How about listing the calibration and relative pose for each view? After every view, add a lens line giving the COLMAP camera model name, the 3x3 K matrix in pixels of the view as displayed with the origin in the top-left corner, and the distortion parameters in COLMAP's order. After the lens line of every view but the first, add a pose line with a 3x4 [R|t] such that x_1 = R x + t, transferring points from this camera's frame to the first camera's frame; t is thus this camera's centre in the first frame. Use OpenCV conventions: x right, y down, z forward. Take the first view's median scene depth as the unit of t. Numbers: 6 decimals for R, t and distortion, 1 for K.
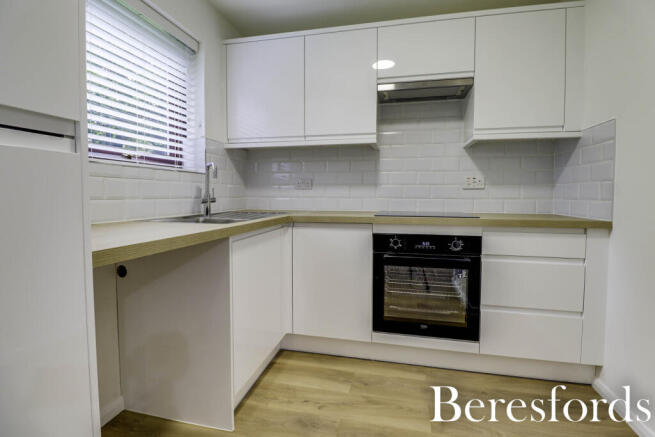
lens RADIAL K [[321.2, 0, 328.1], [0, 321.2, 200.7], [0, 0, 1]] dist [-0.003225, -0.001946]
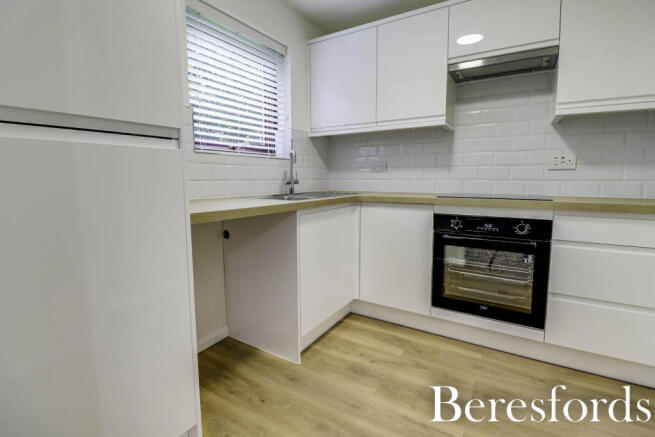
lens RADIAL K [[321.2, 0, 328.1], [0, 321.2, 200.7], [0, 0, 1]] dist [-0.003225, -0.001946]
pose [[0.941673, 0.019681, -0.335955, 0.158879], [-0.002307, 0.998643, 0.052035, 0.006236], [0.336523, -0.048225, 0.940440, -0.085949]]
